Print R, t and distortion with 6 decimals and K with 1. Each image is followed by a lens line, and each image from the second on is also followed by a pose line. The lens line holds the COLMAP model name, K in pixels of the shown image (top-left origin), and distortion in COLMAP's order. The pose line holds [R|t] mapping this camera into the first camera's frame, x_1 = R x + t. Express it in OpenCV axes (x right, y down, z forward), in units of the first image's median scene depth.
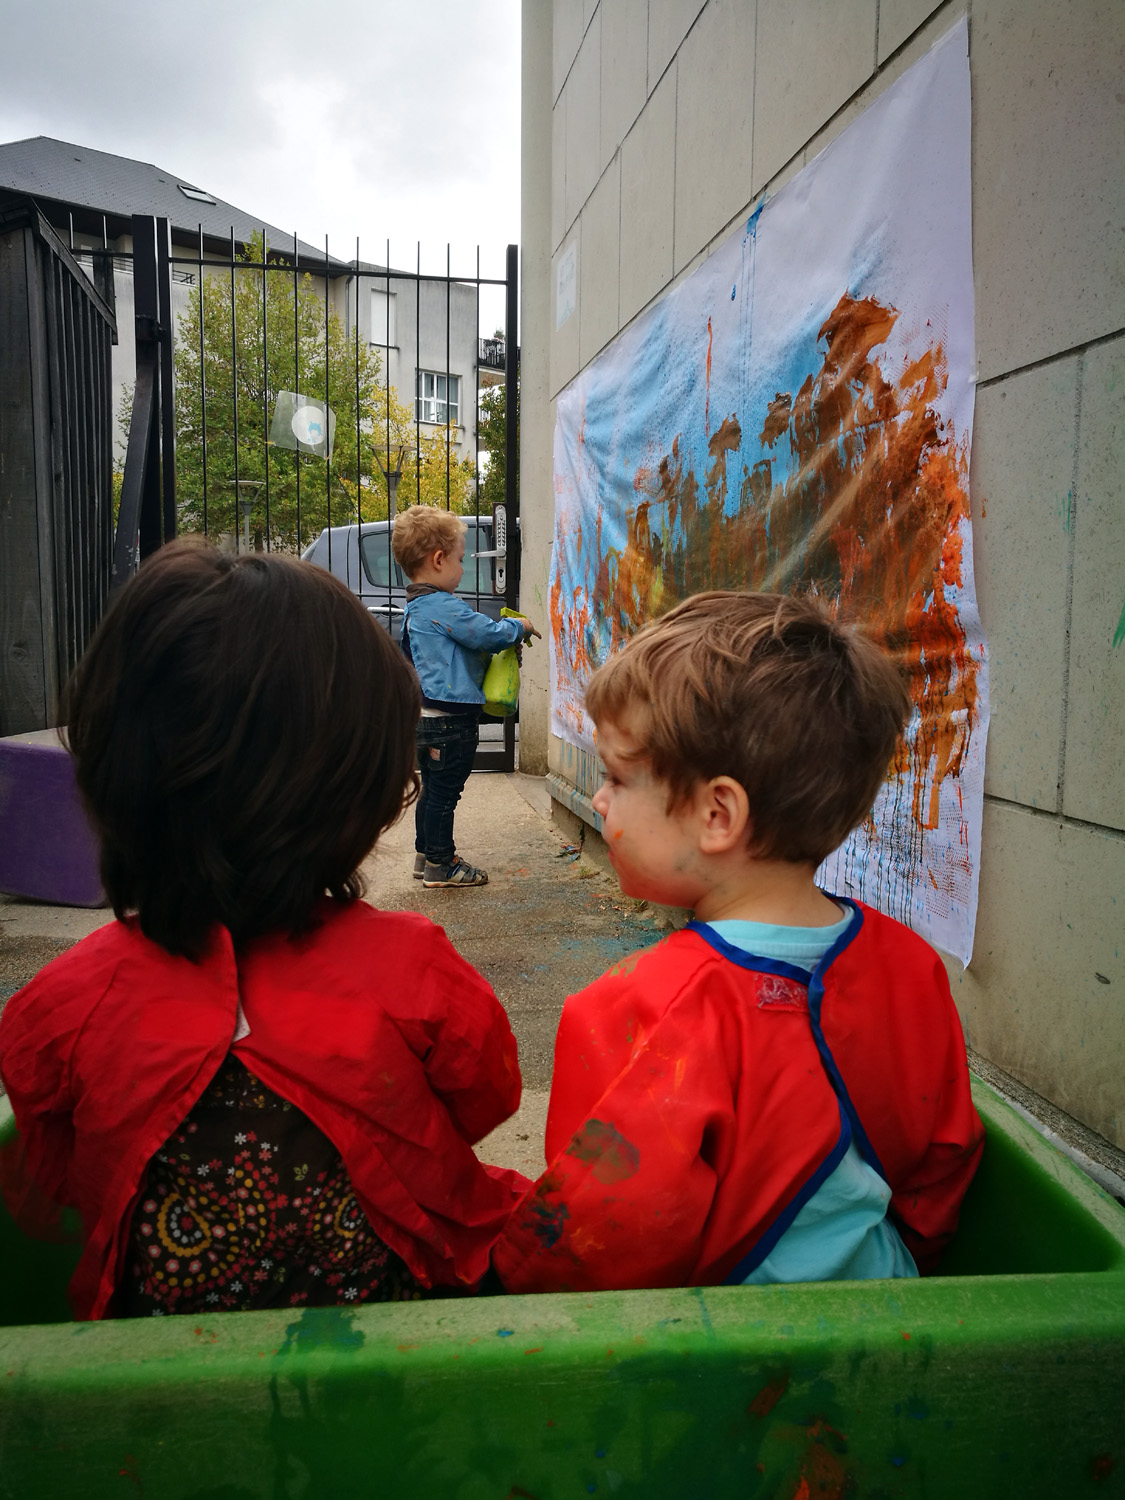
lens RADIAL K [[1199.6, 0, 574.0], [0, 1199.6, 740.5], [0, 0, 1]] dist [-0.010921, 0.038378]
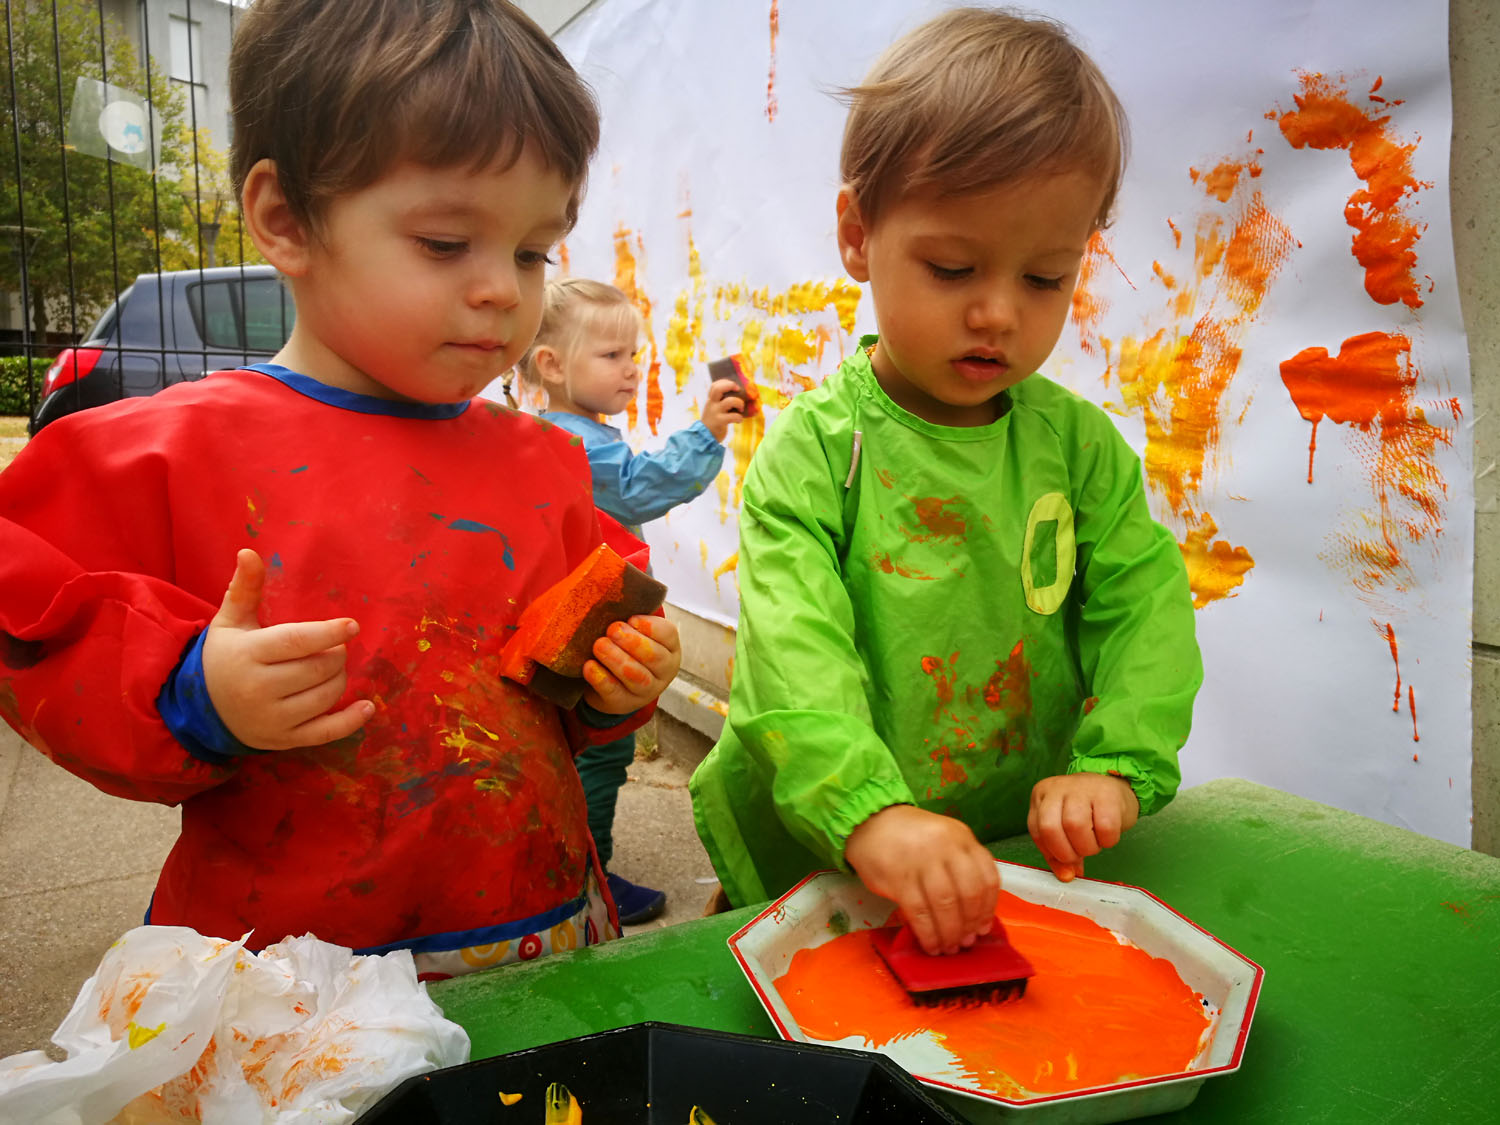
lens RADIAL K [[1199.6, 0, 748.3], [0, 1199.6, 557.8], [0, 0, 1]] dist [-0.010921, 0.038378]
pose [[0.963001, -0.029612, 0.267867, -0.126548], [0.020523, 0.999117, 0.036668, -0.019911], [-0.268716, -0.029814, 0.962758, 0.361082]]
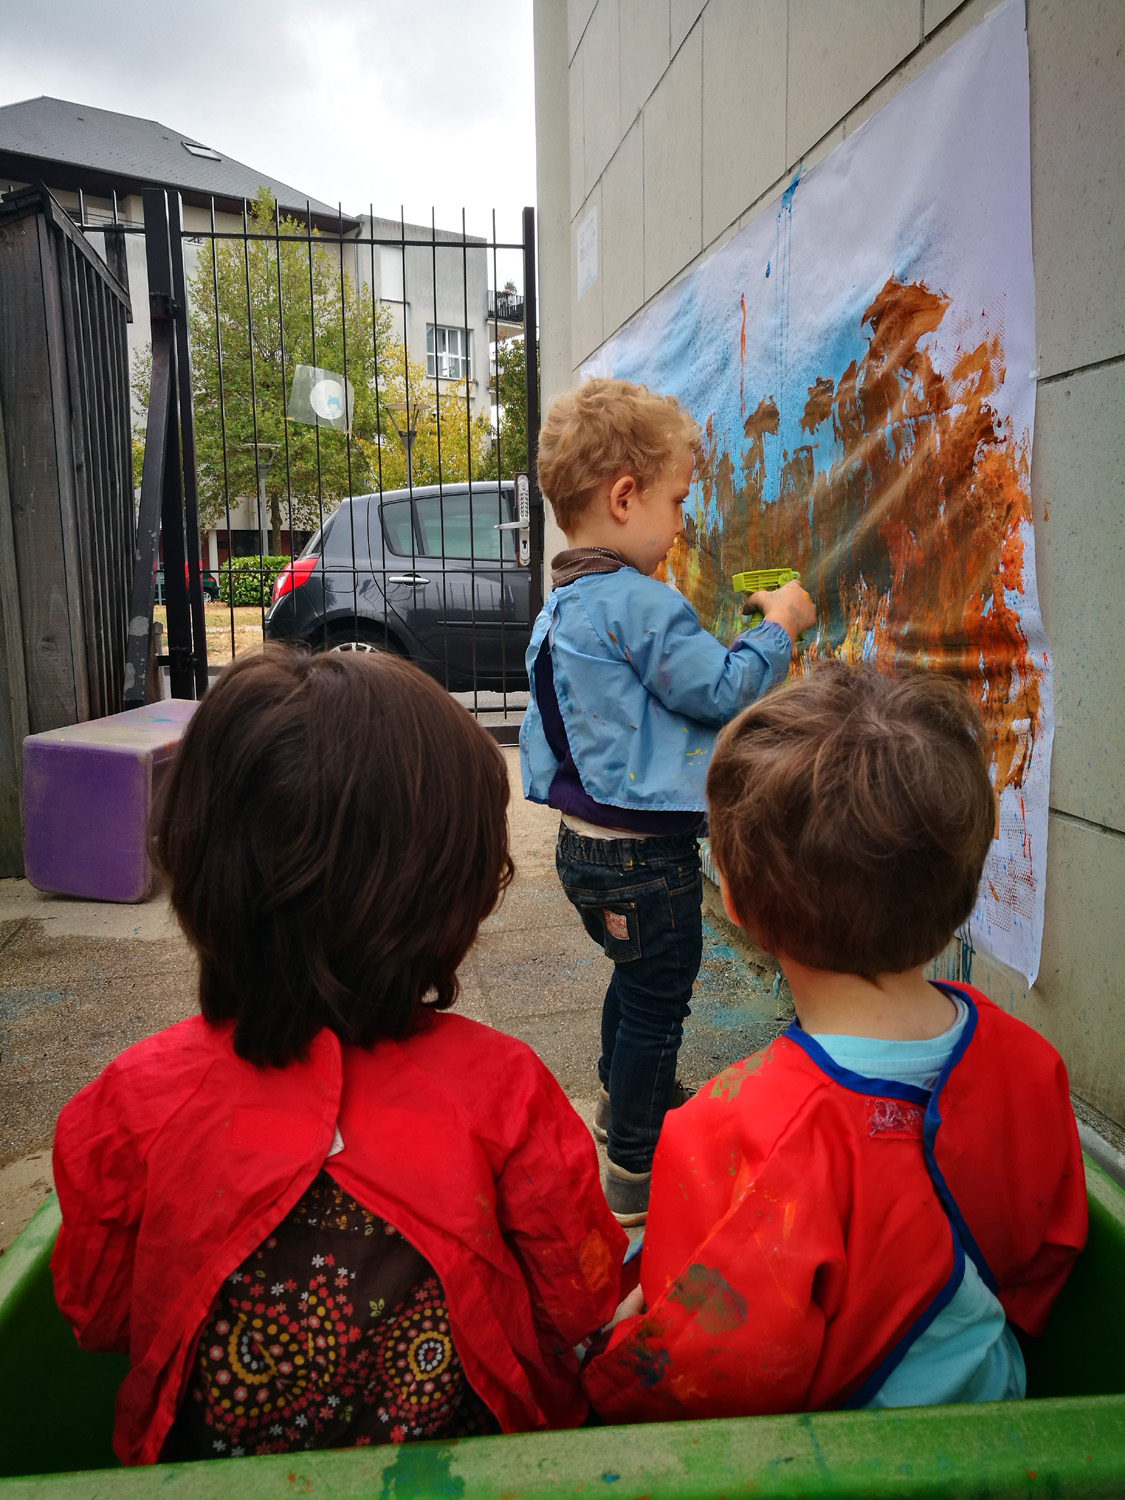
lens RADIAL K [[1199.6, 0, 573.2], [0, 1199.6, 737.6], [0, 0, 1]] dist [-0.010921, 0.038378]
pose [[0.999614, -0.021039, -0.018117, -0.017260], [0.021684, 0.999109, 0.036211, -0.039674], [0.017339, -0.036590, 0.999180, 0.018591]]
